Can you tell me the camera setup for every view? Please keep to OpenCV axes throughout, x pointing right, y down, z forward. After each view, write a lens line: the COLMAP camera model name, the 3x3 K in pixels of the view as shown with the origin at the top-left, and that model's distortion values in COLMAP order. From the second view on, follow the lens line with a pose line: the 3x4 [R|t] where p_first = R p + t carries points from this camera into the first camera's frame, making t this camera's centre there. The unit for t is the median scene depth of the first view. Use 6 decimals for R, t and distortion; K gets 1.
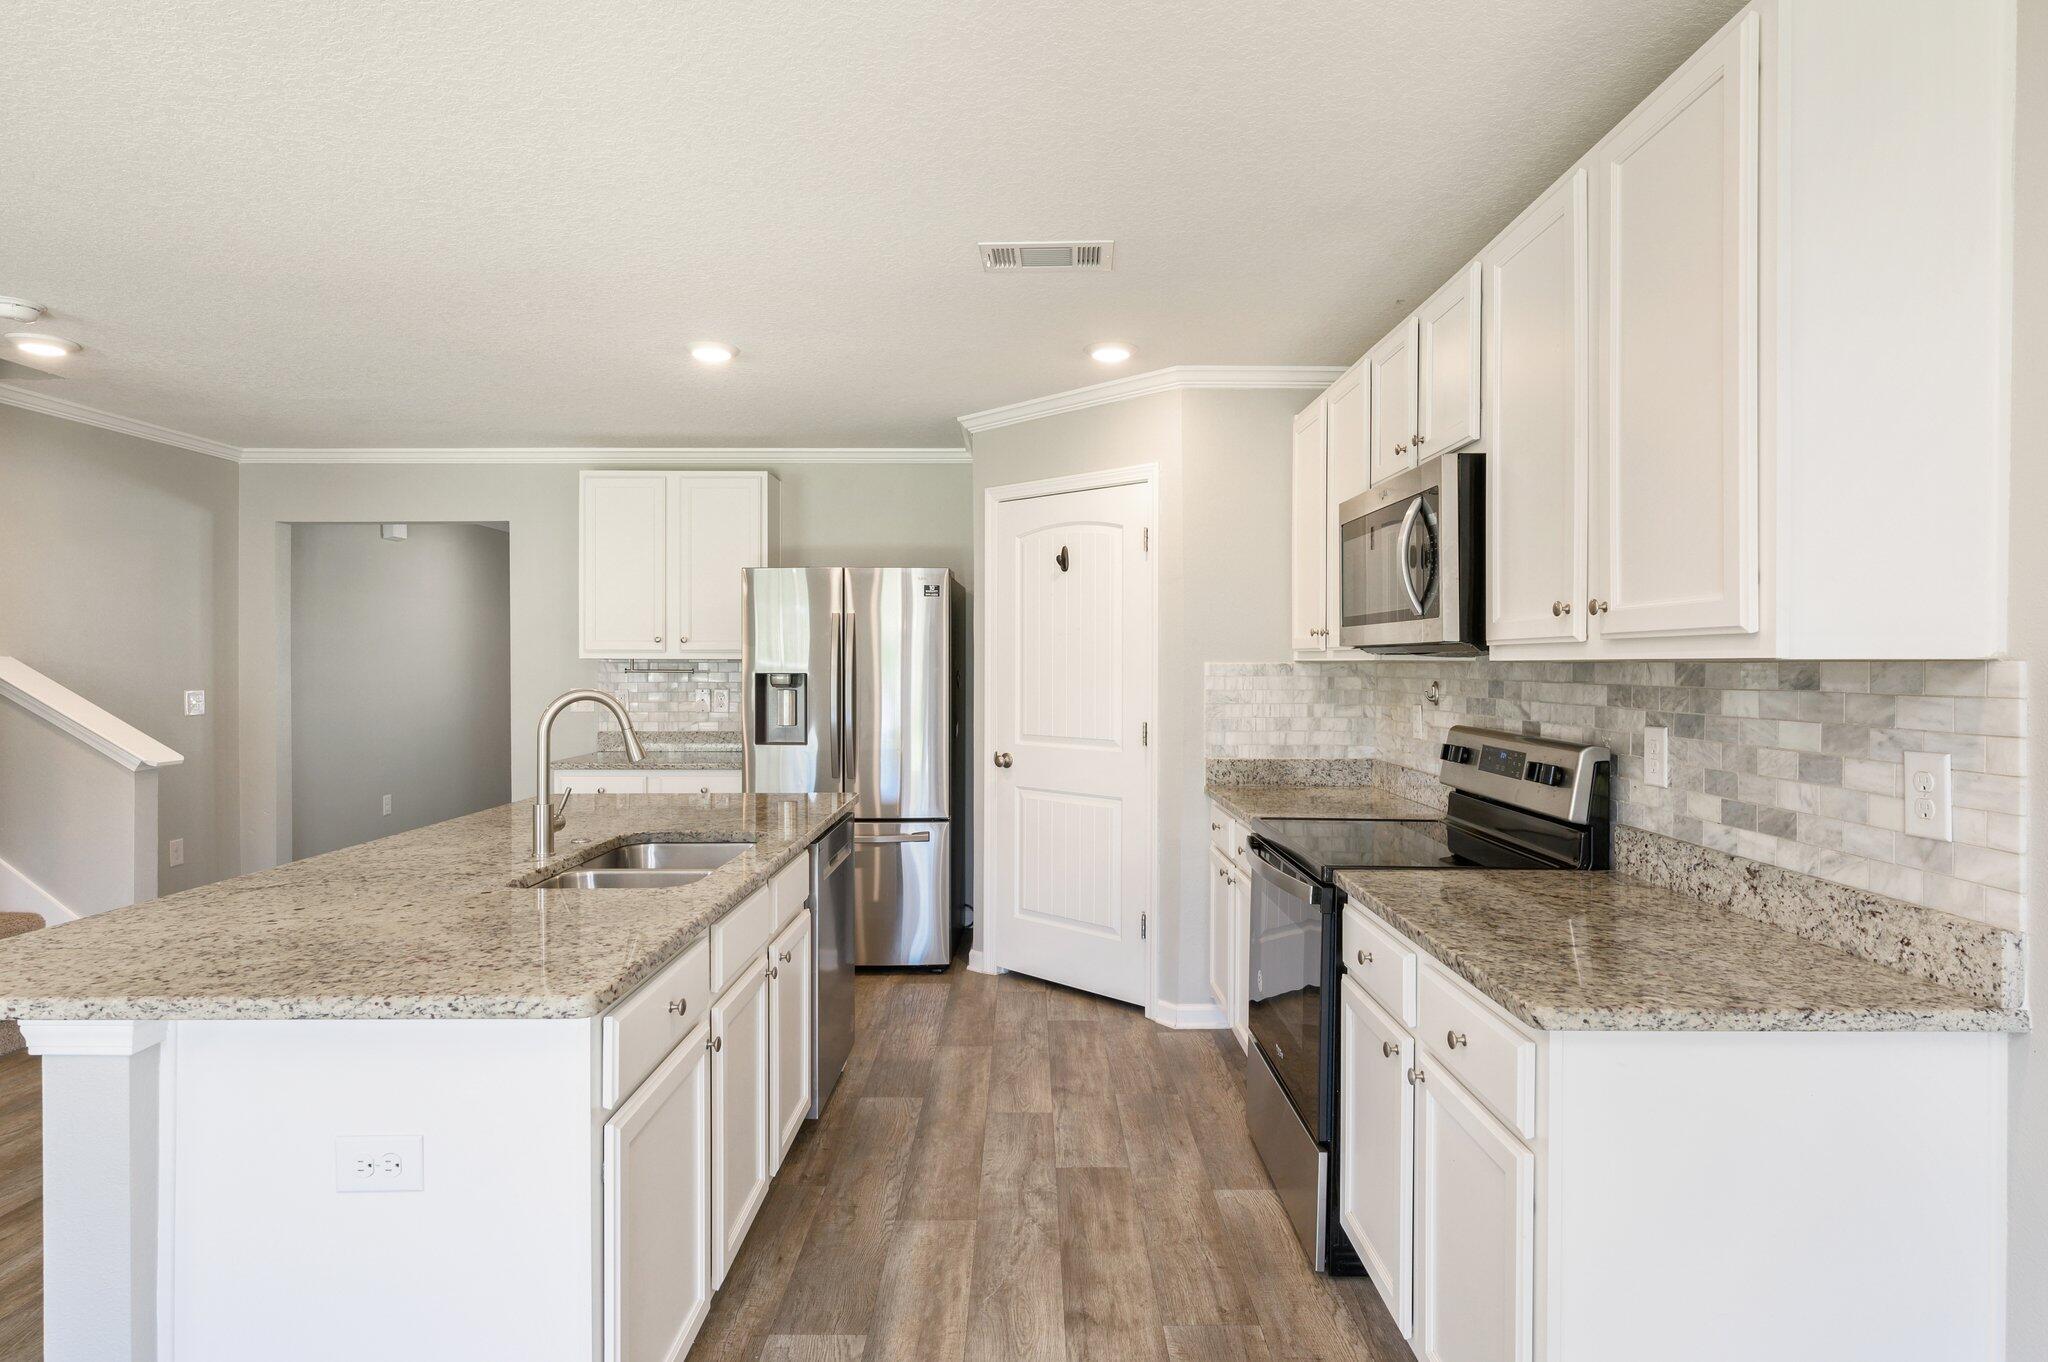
lens RADIAL K [[1094.5, 0, 991.0], [0, 1094.5, 679.5], [0, 0, 1]] dist [0.007412, 0.000452]
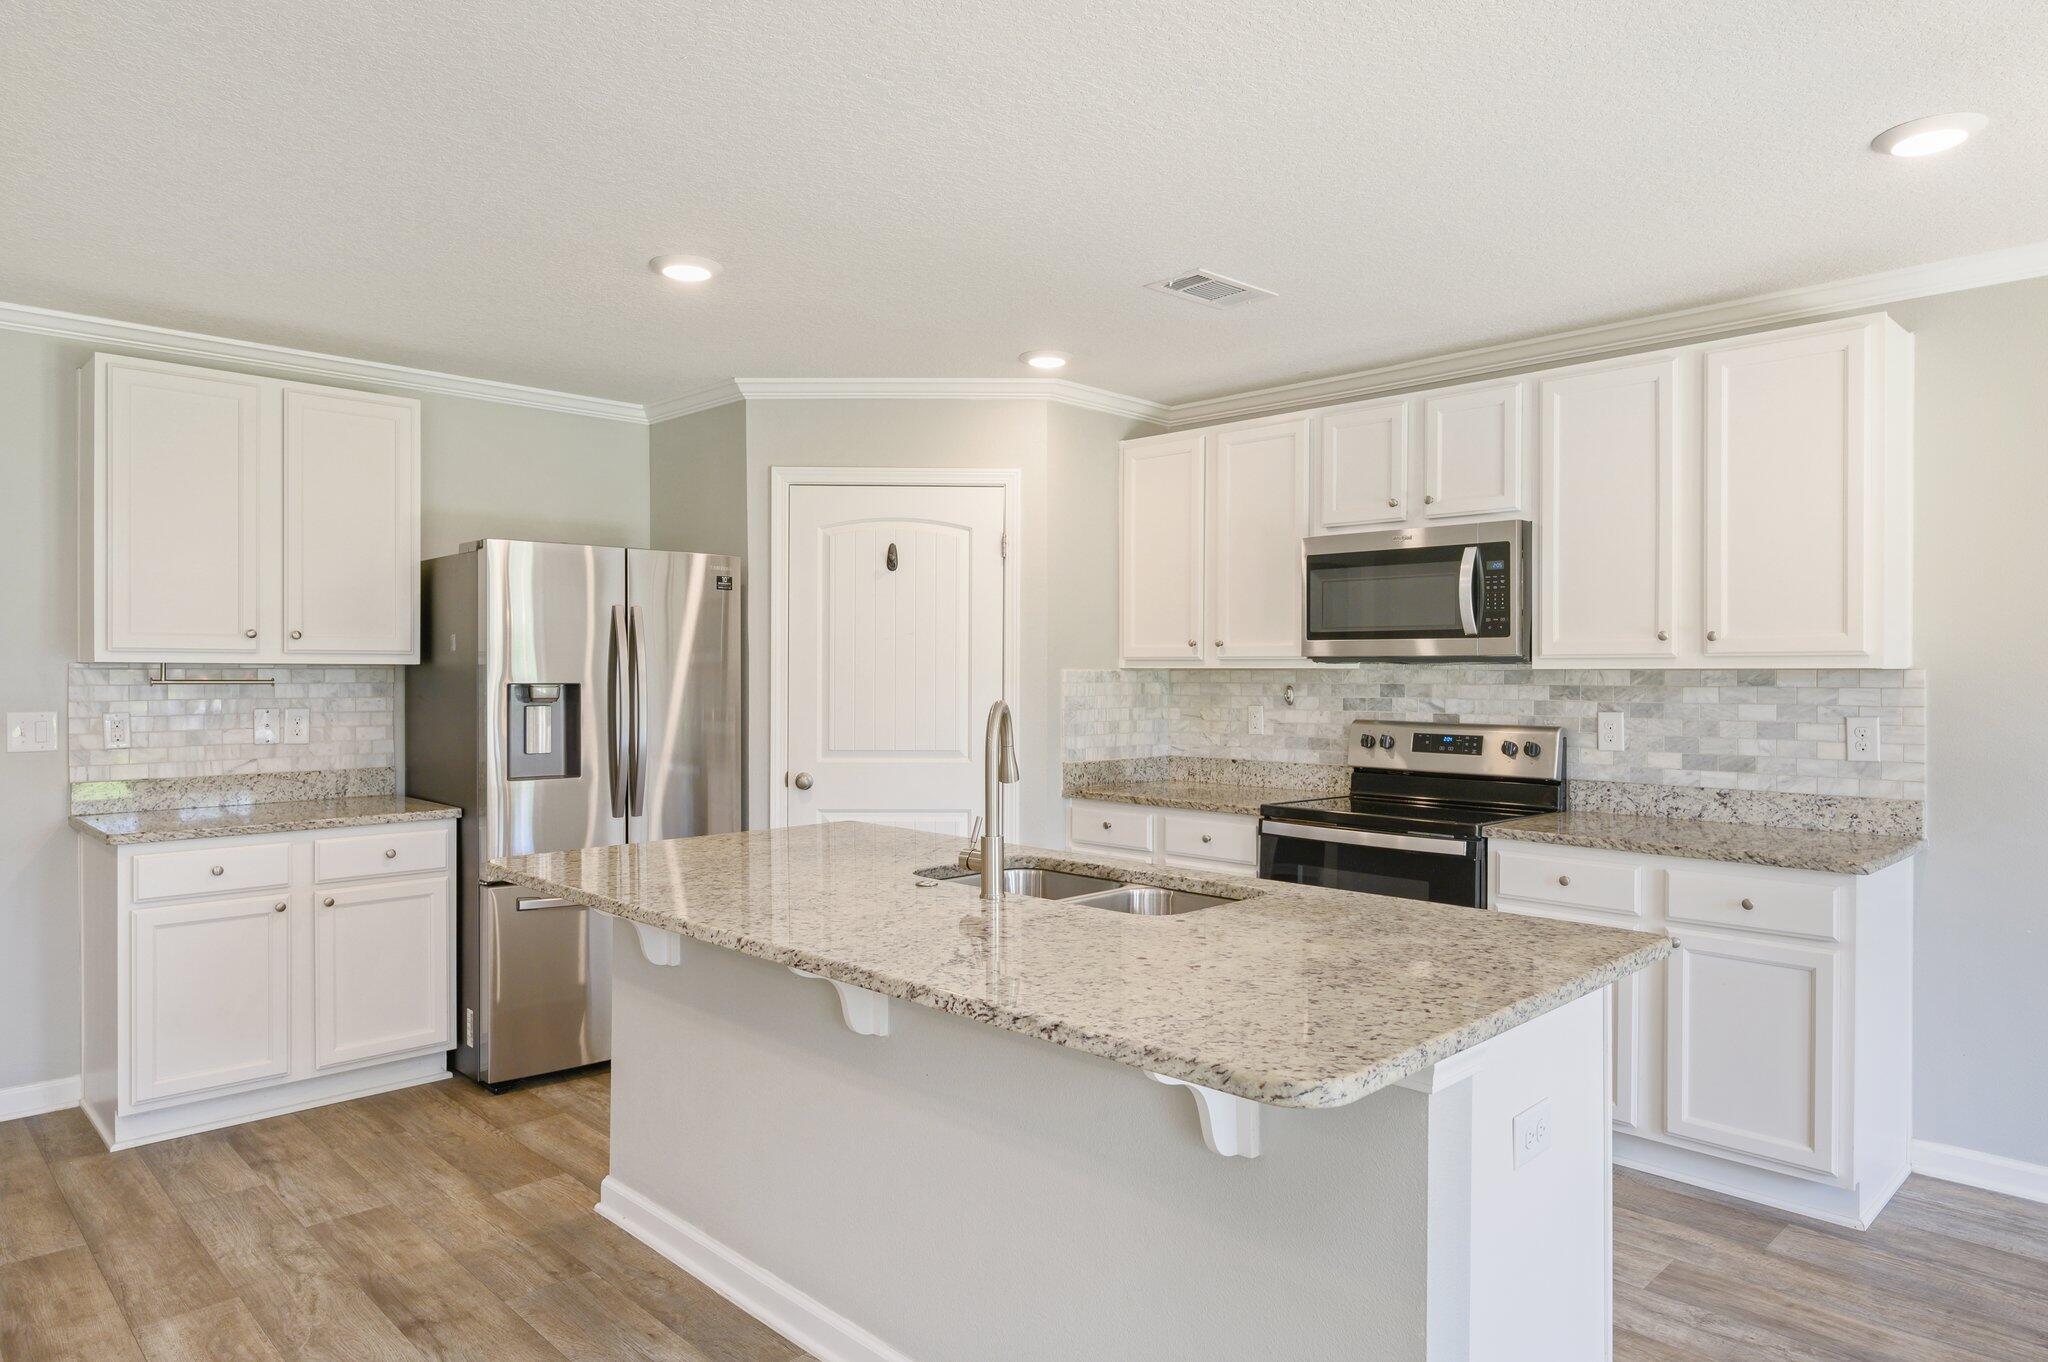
lens RADIAL K [[1276.4, 0, 1018.3], [0, 1276.4, 675.8], [0, 0, 1]] dist [-0.002822, -0.000392]
pose [[0.699949, -0.002356, 0.714189, -0.932720], [0.009919, 0.999930, -0.006422, -0.003325], [-0.714124, 0.011579, 0.699924, 0.256638]]
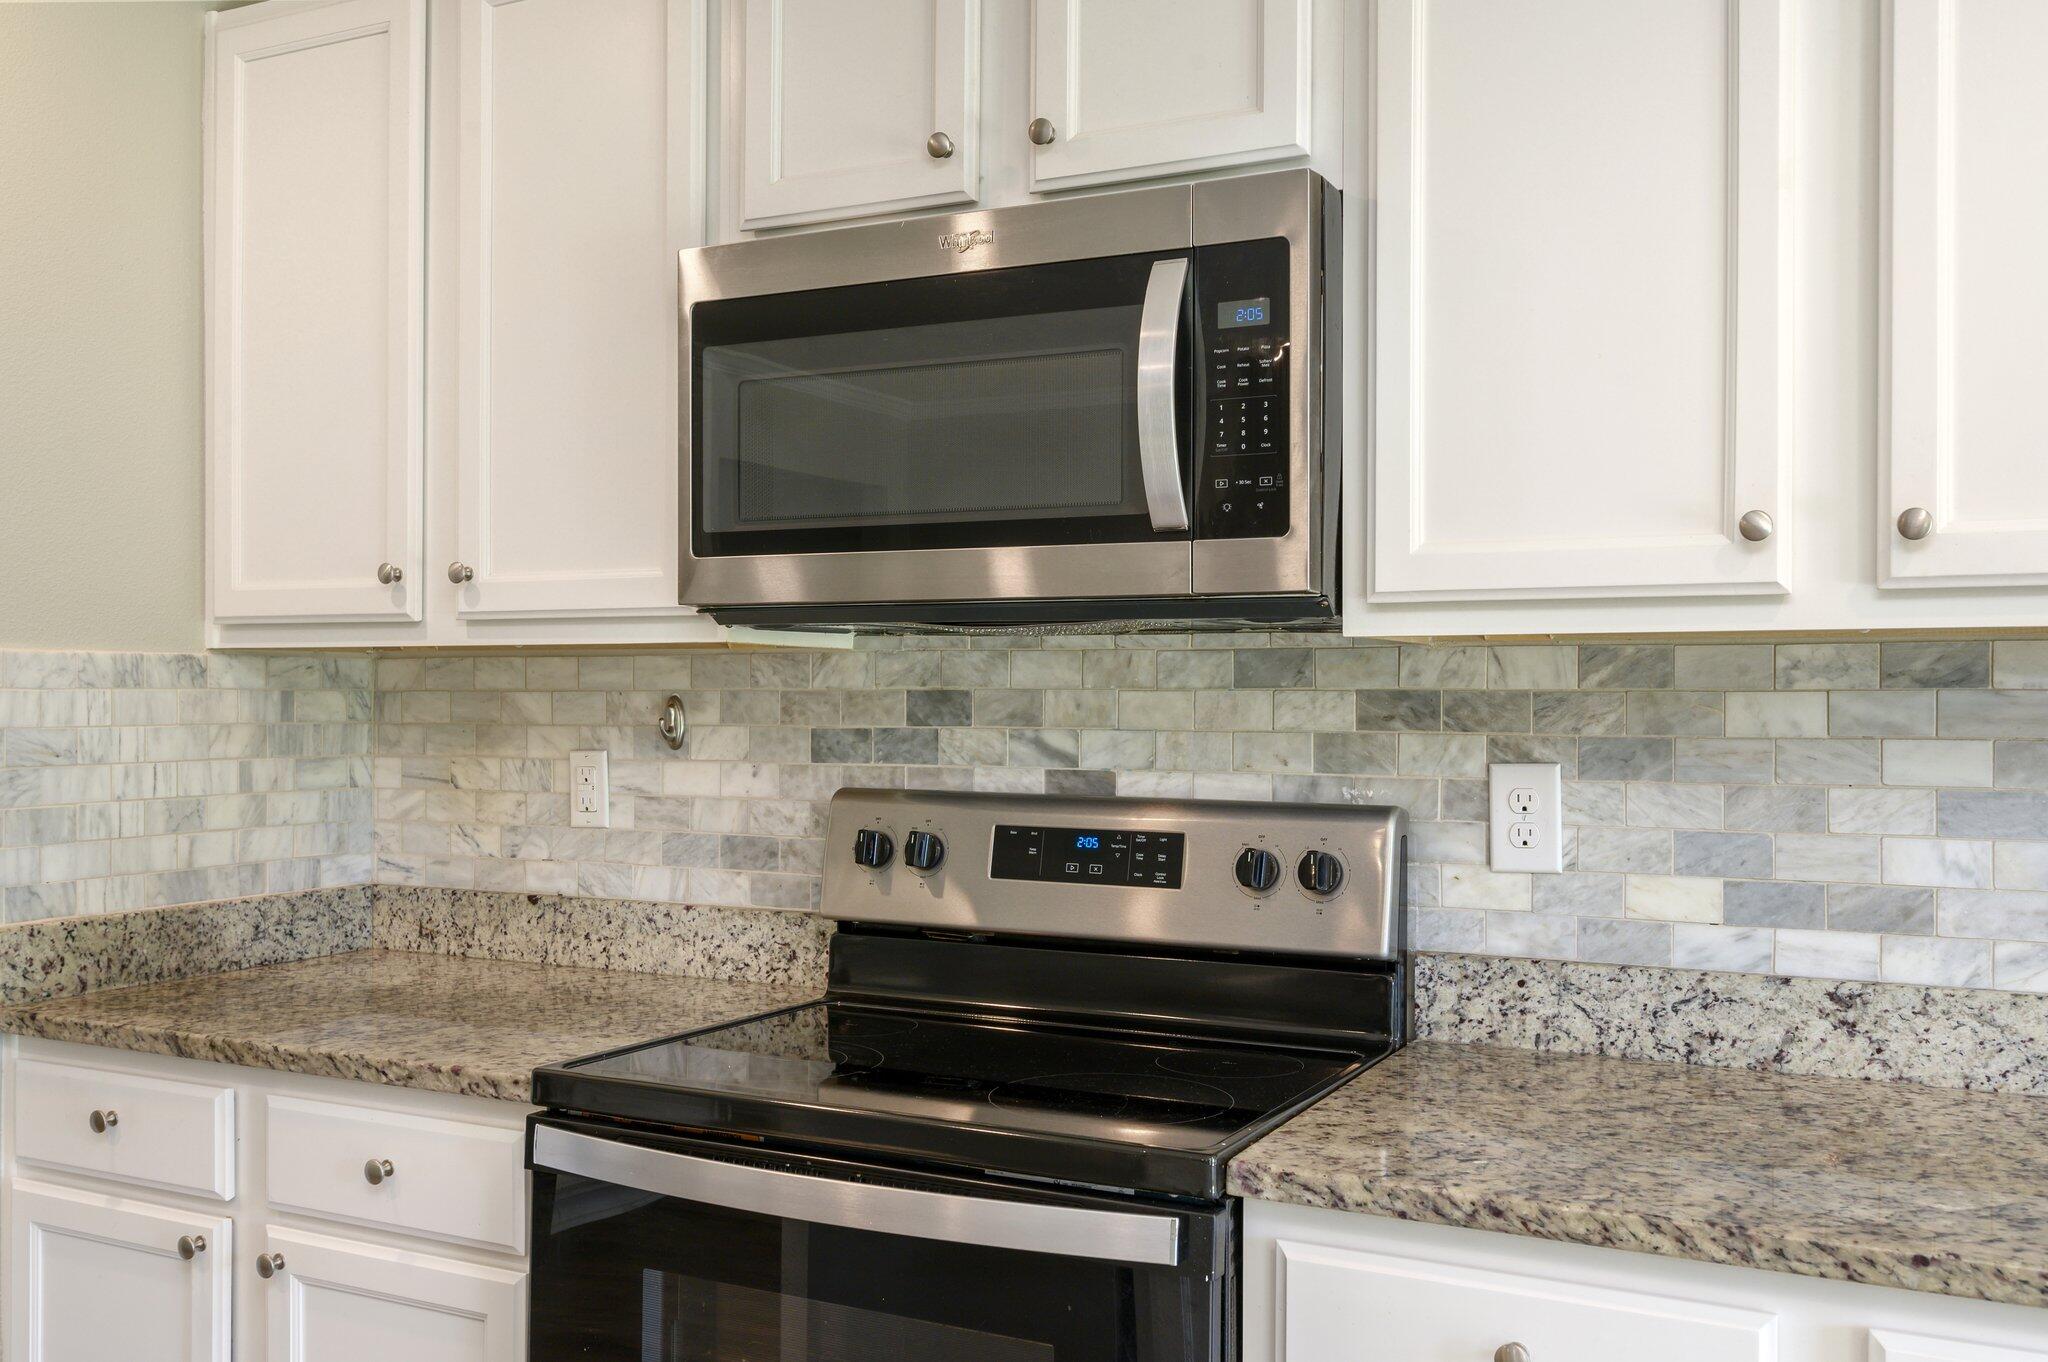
lens RADIAL K [[1808.3, 0, 1038.3], [0, 1808.3, 697.9], [0, 0, 1]] dist [-0.003402, -0.000944]
pose [[0.425468, -0.000883, 0.904973, -0.235715], [0.011175, 0.999928, -0.004278, 0.008501], [-0.904904, 0.011933, 0.425448, 0.625134]]
